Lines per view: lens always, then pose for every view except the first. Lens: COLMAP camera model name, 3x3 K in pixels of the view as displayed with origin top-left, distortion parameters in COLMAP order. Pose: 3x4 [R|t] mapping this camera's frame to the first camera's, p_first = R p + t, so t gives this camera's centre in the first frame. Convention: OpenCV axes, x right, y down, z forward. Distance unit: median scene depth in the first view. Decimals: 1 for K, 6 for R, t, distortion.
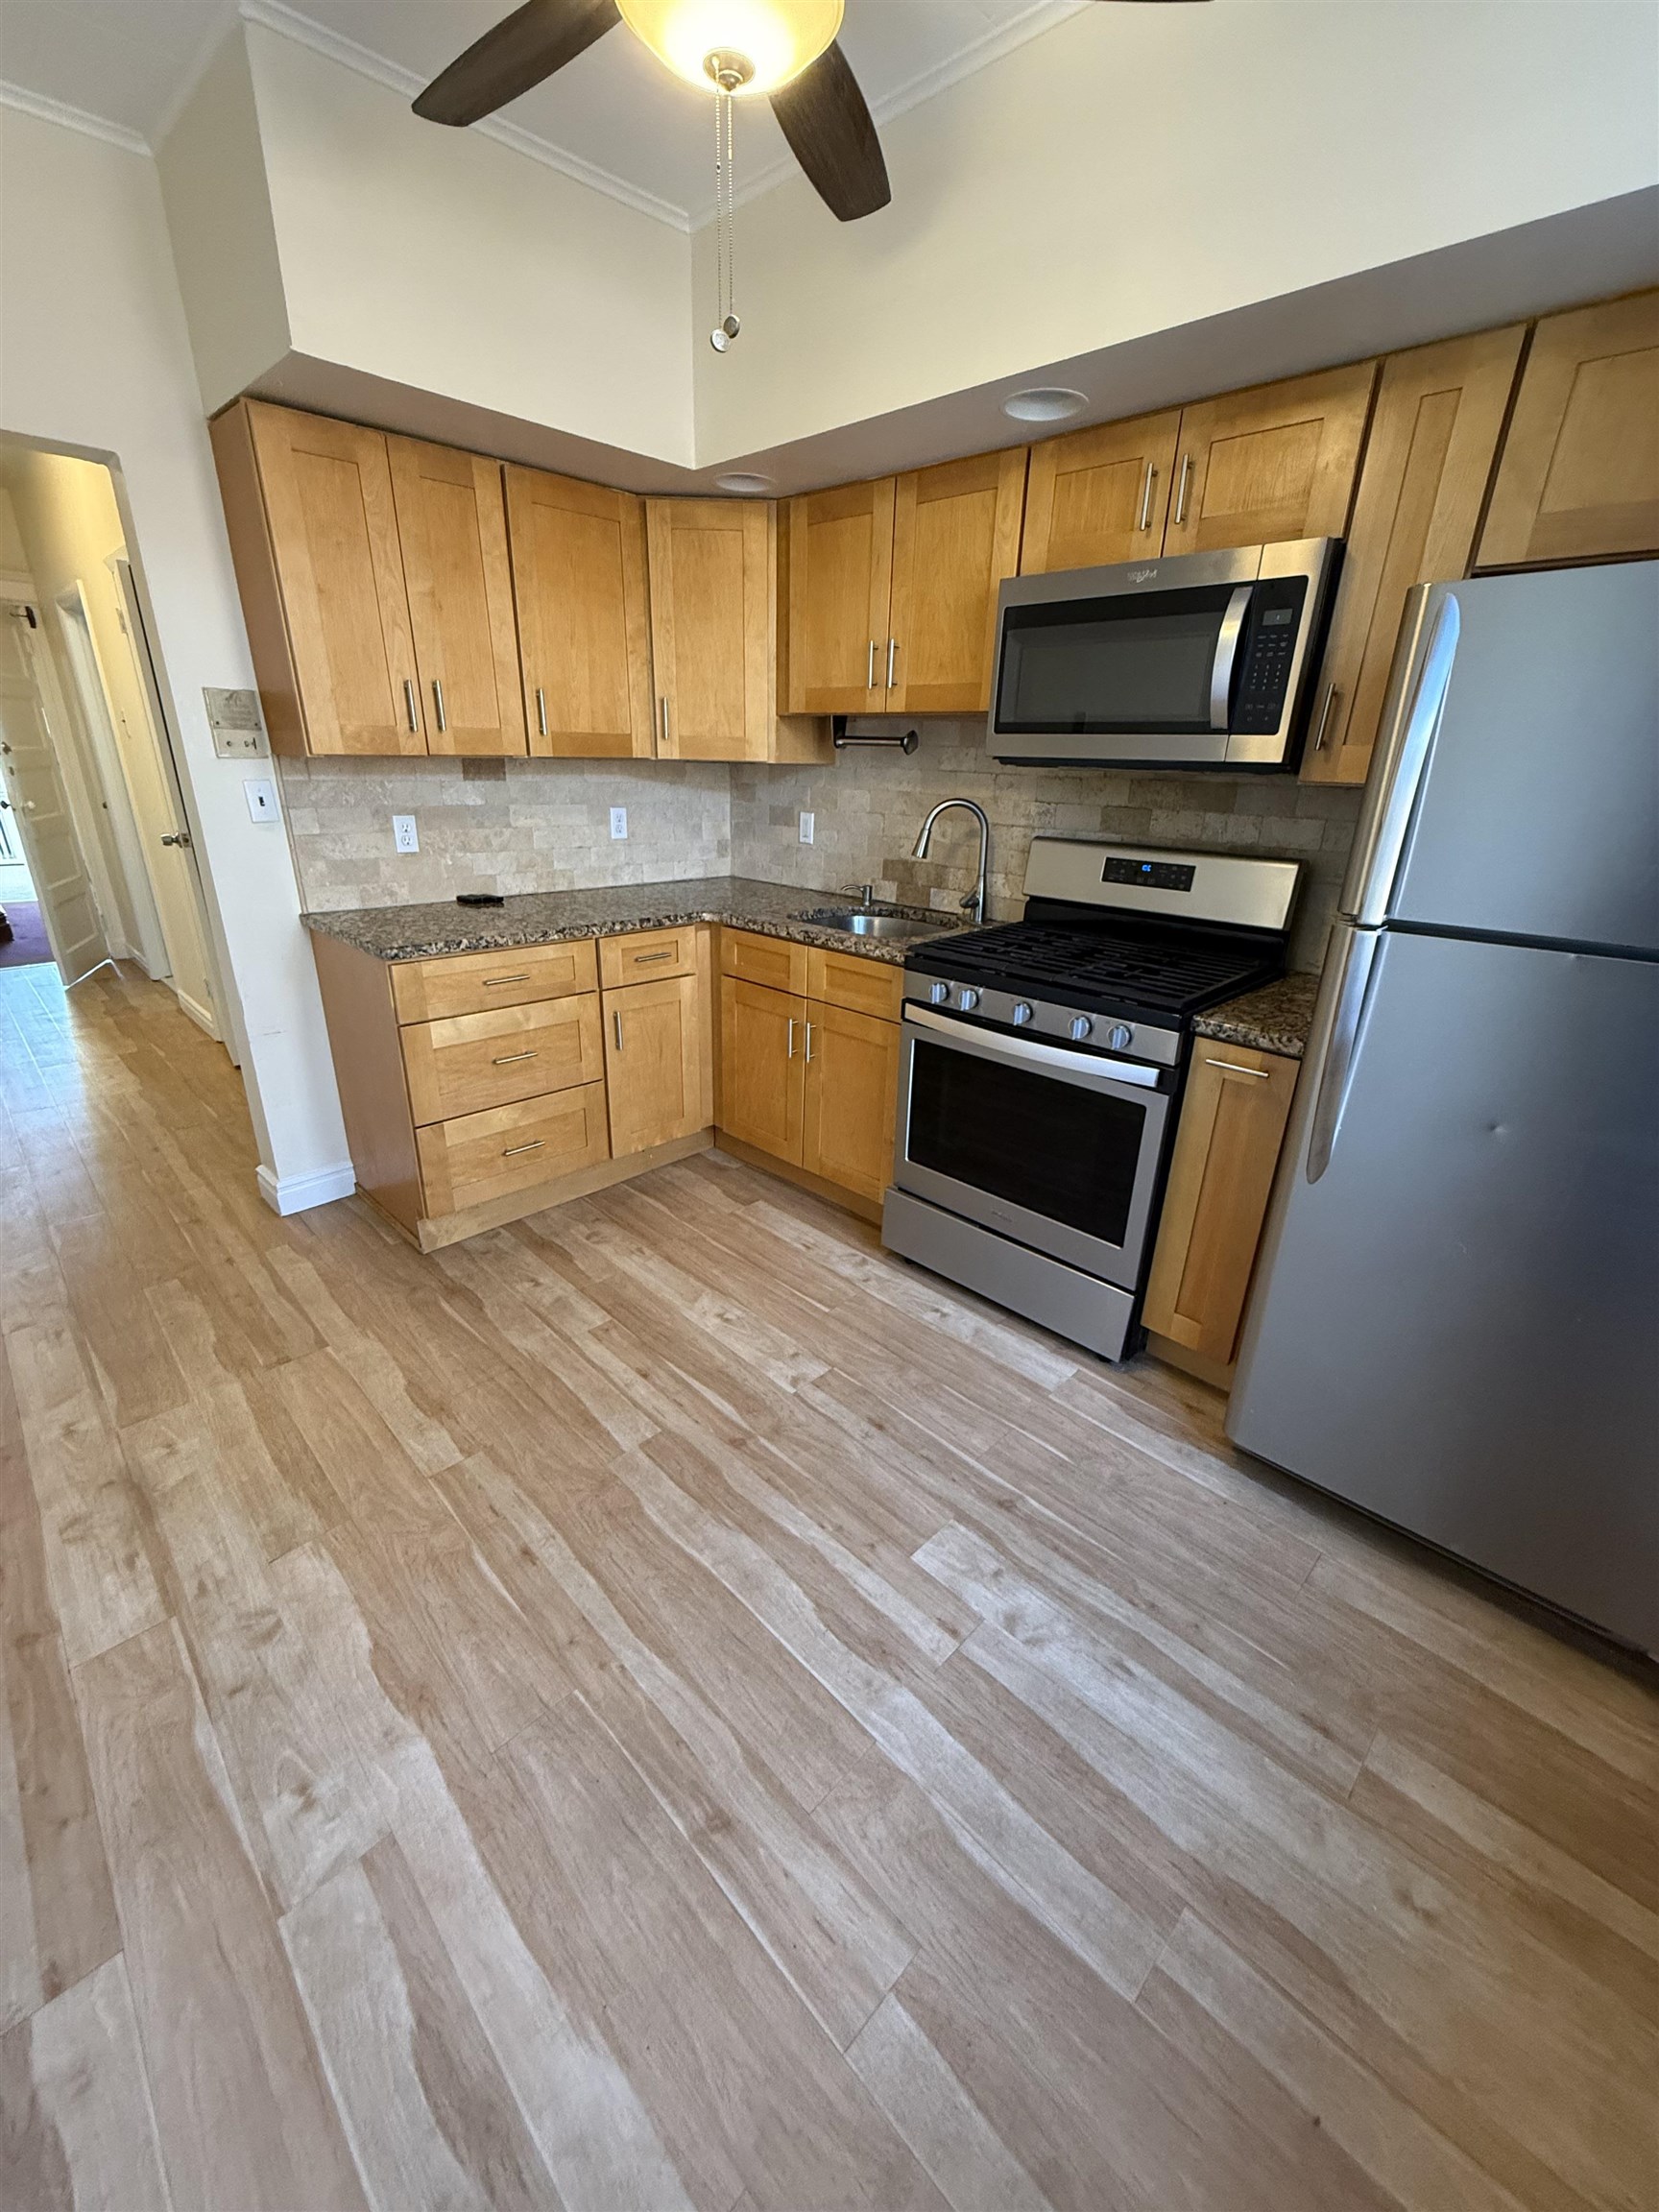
lens RADIAL K [[875.4, 0, 829.5], [0, 875.4, 1106.0], [0, 0, 1]] dist [-0.000322, -0.000237]
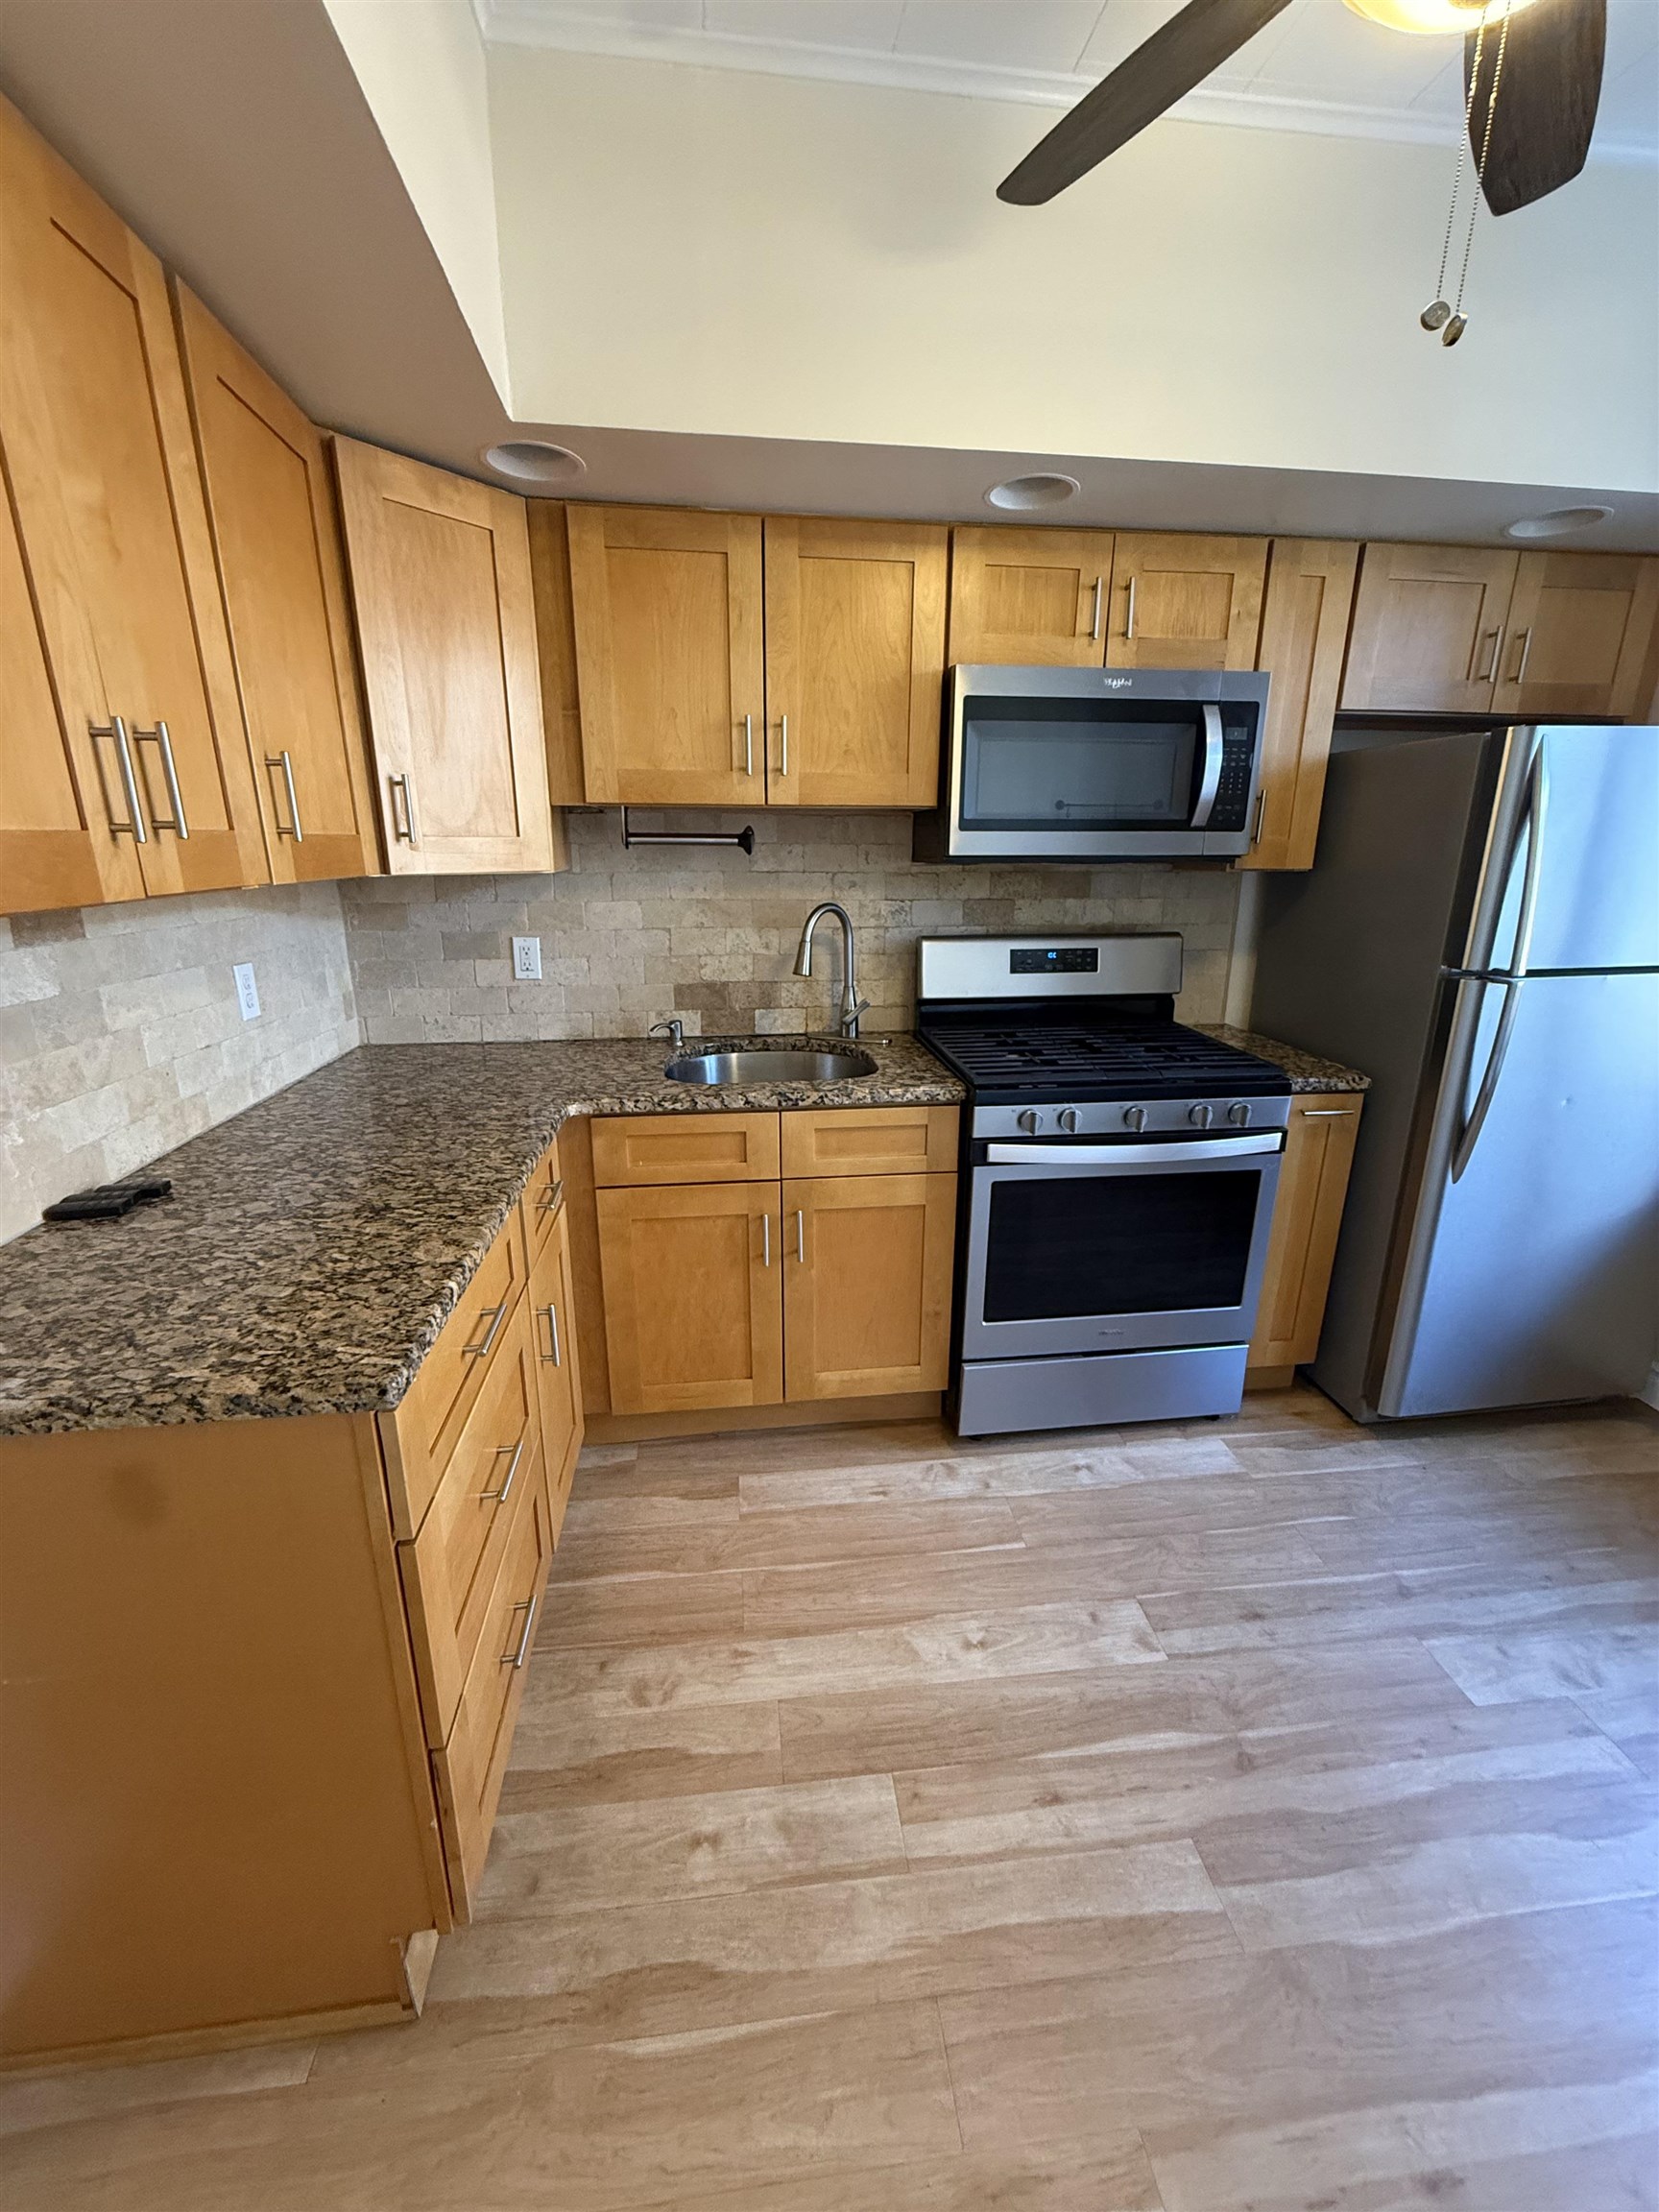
lens RADIAL K [[875.4, 0, 829.5], [0, 875.4, 1106.0], [0, 0, 1]] dist [-0.000322, -0.000237]
pose [[0.622808, -0.245640, 0.742813, -0.587578], [0.305826, 0.950329, 0.057845, -0.234894], [-0.720125, 0.191145, 0.666996, 0.518233]]
